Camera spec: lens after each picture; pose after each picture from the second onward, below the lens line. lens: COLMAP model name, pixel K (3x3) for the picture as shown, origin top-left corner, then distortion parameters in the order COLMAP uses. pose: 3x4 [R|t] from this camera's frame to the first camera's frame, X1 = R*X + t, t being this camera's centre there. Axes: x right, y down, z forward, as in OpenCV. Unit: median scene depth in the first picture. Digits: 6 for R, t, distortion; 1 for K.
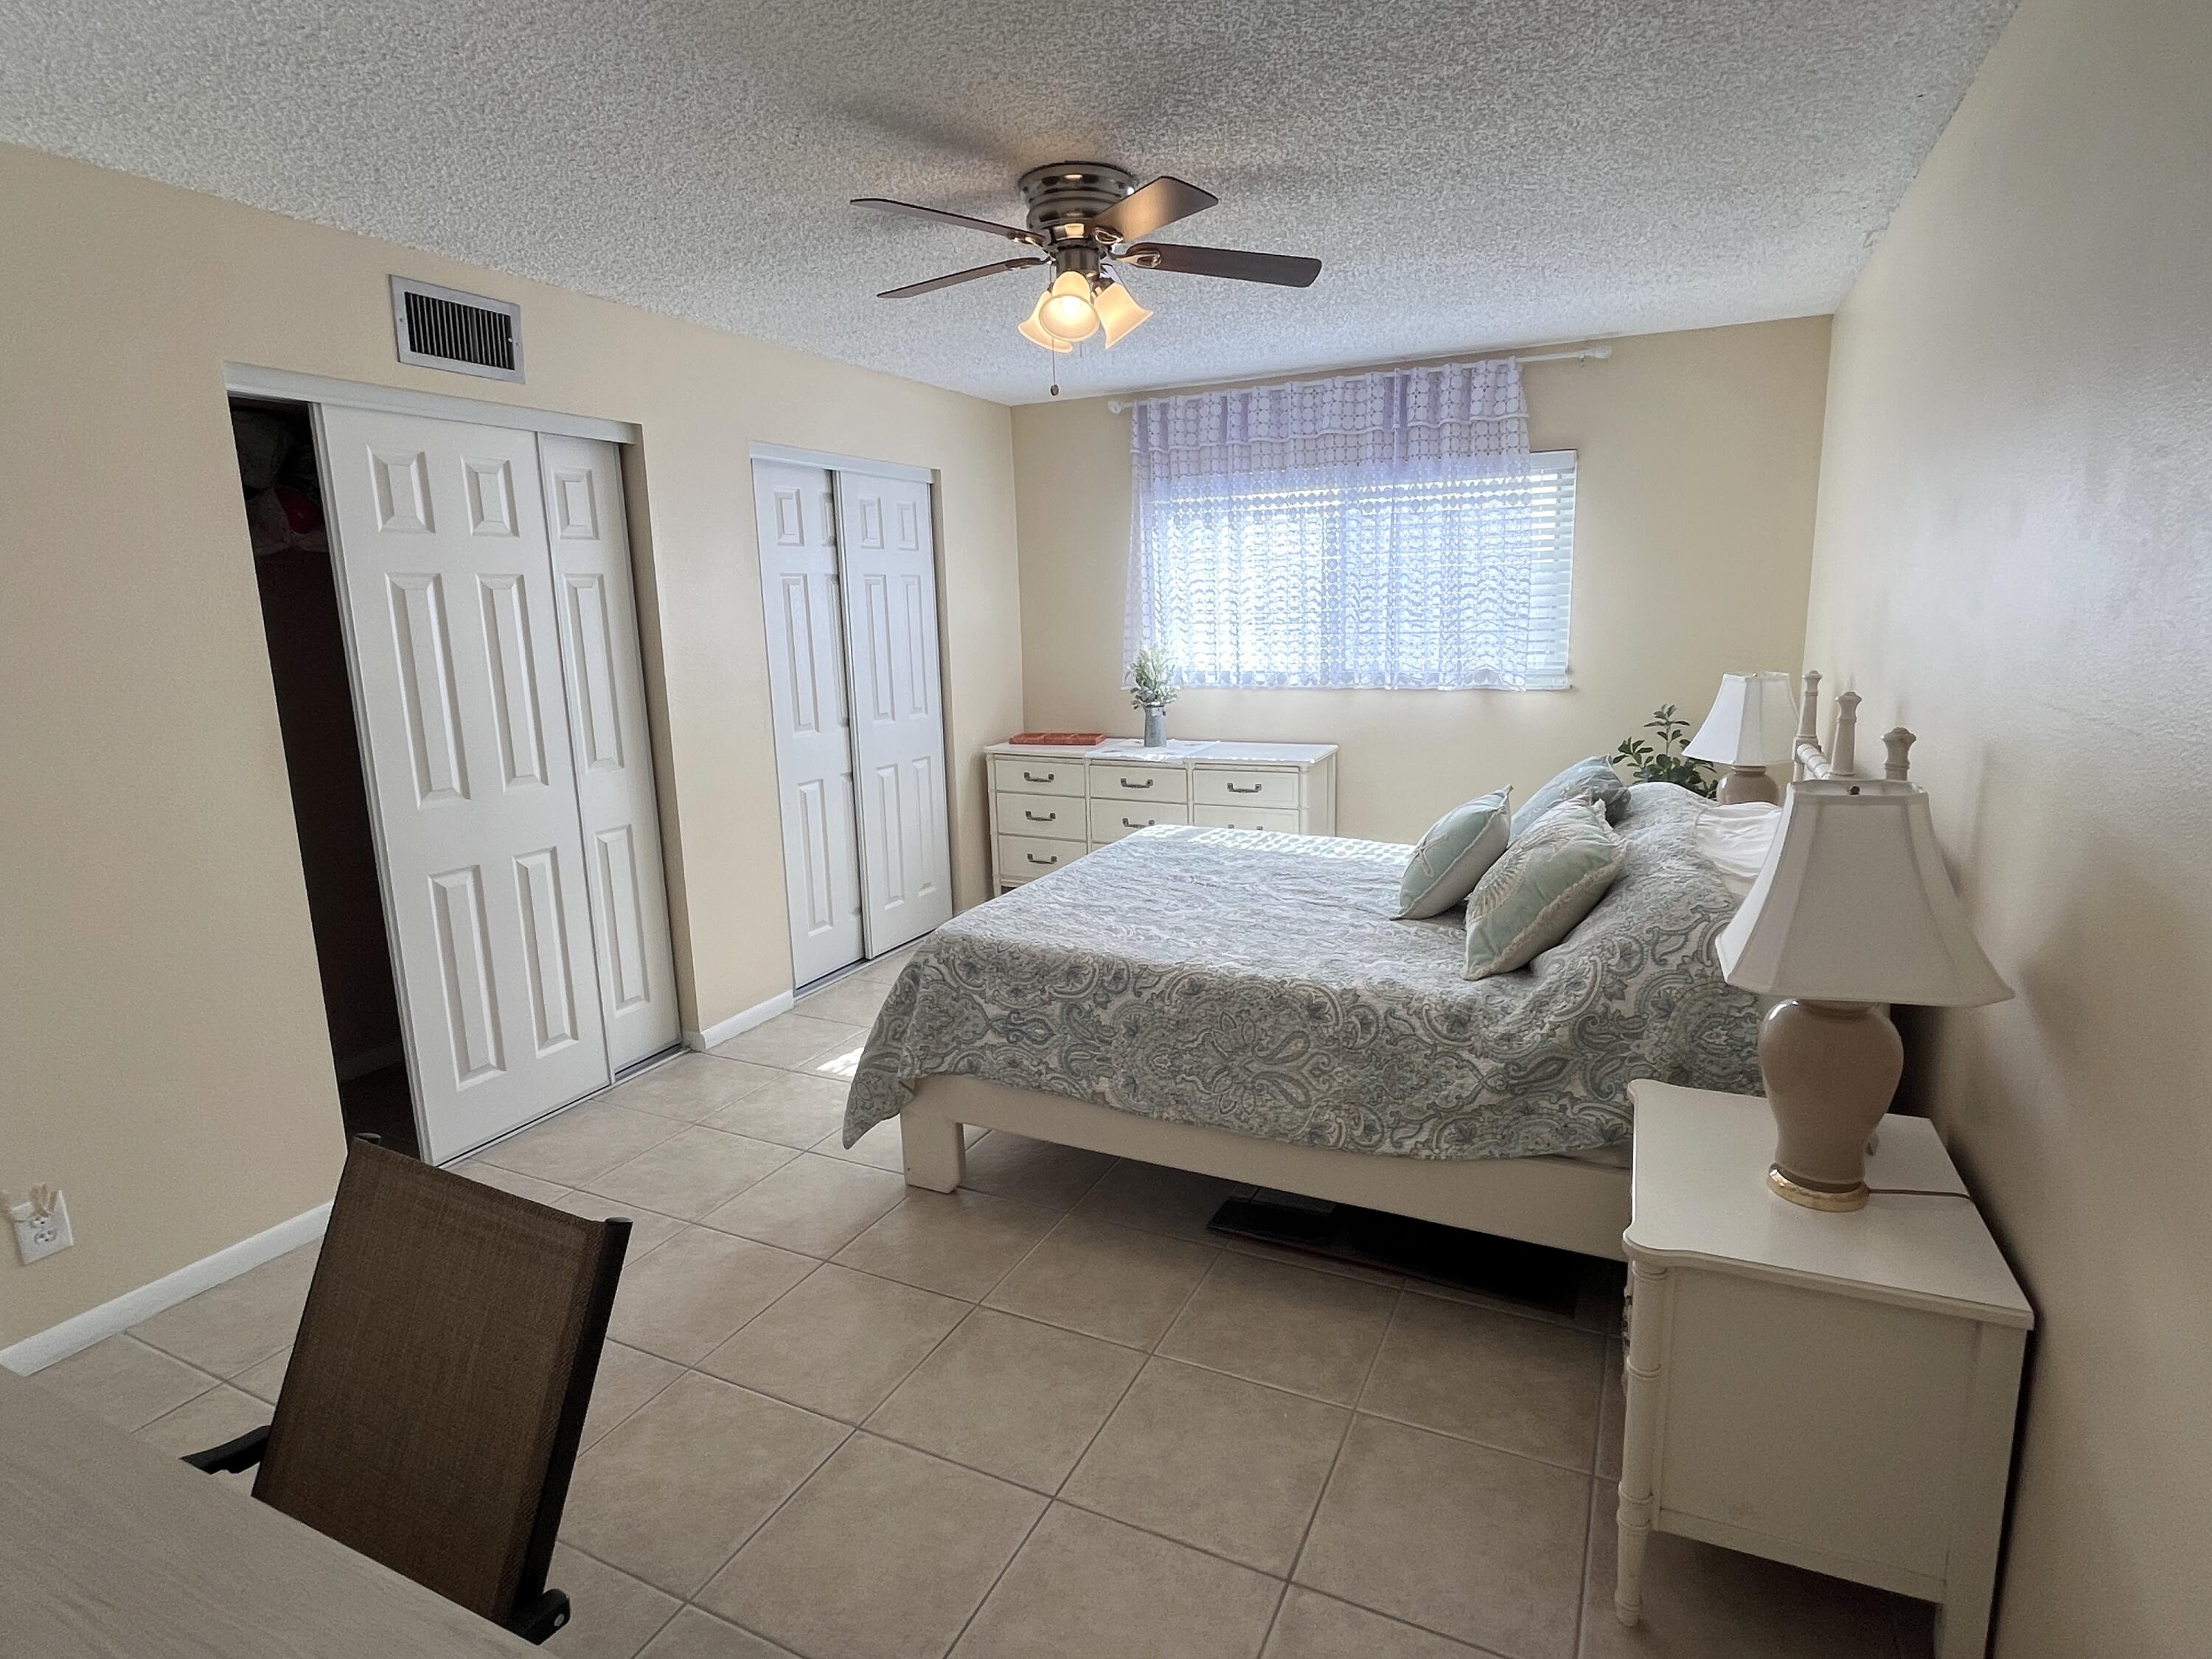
lens RADIAL K [[1148.1, 0, 1112.5], [0, 1148.1, 813.2], [0, 0, 1]] dist [-0.003040, -0.001935]
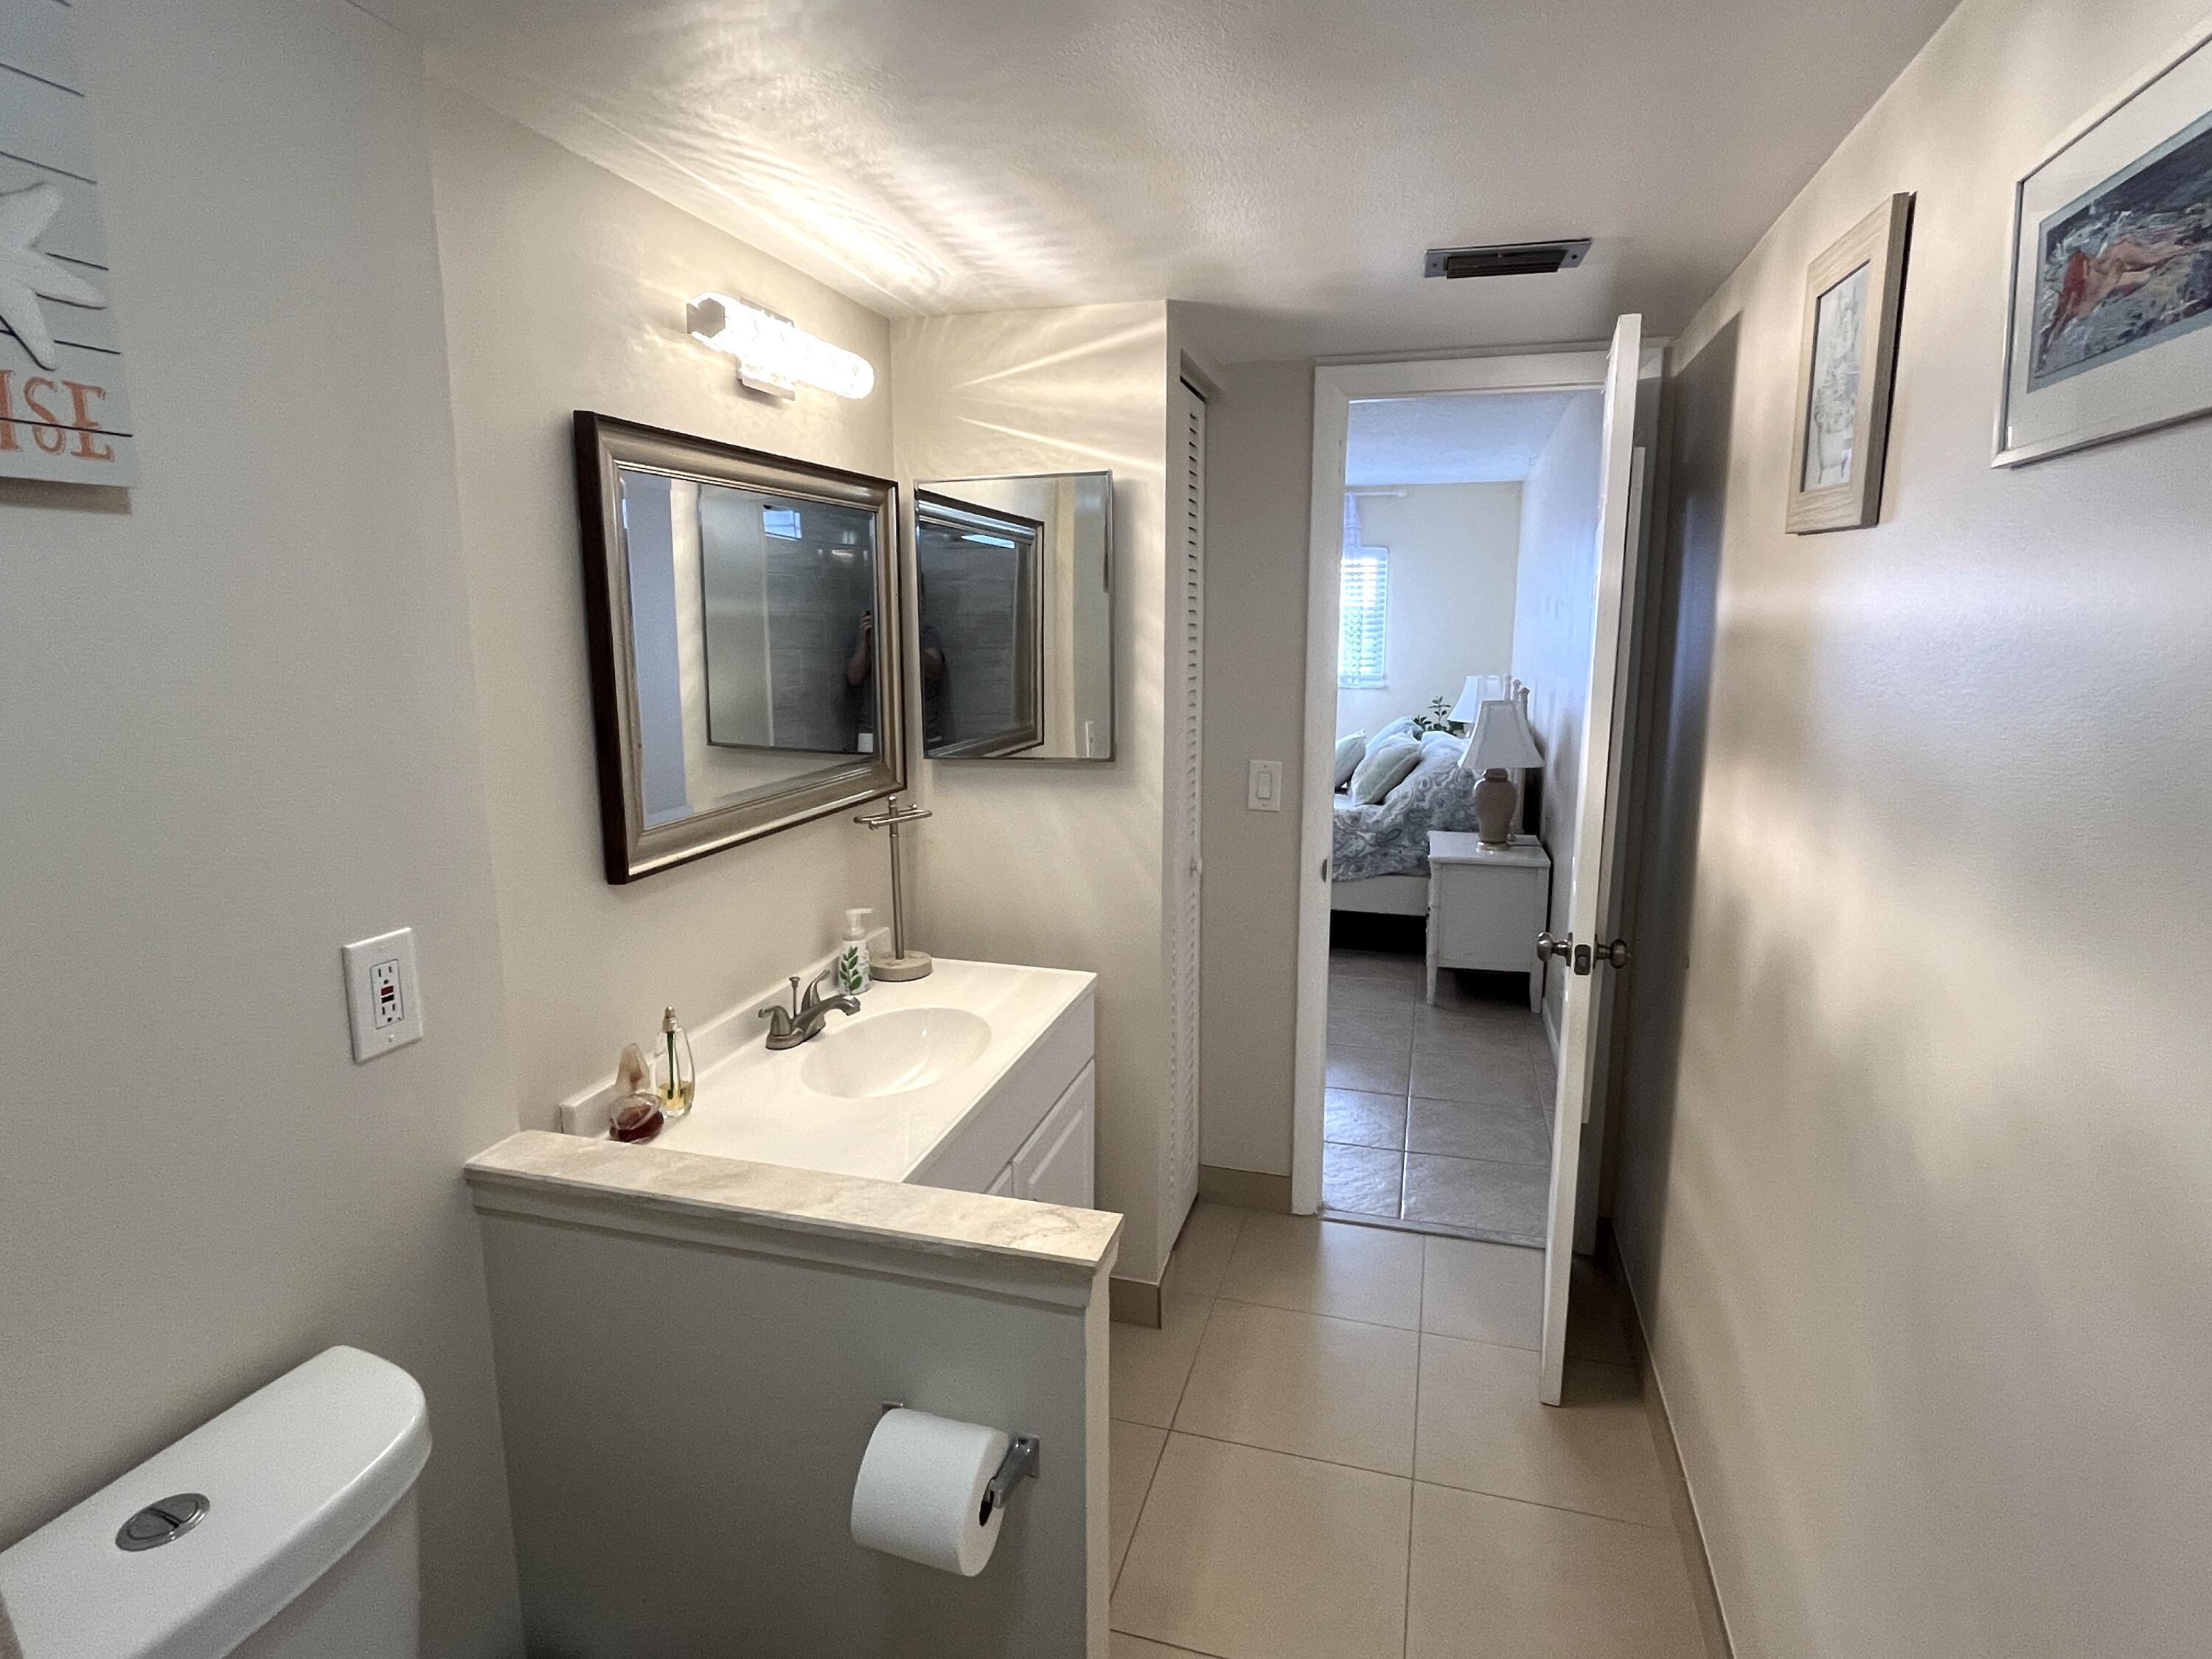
lens RADIAL K [[1148.1, 0, 1112.5], [0, 1148.1, 813.2], [0, 0, 1]] dist [-0.003040, -0.001935]
pose [[0.984804, -0.001366, 0.173665, -0.579027], [0.005334, 0.999735, -0.022384, 0.224256], [-0.173589, 0.022970, 0.984550, -1.178388]]
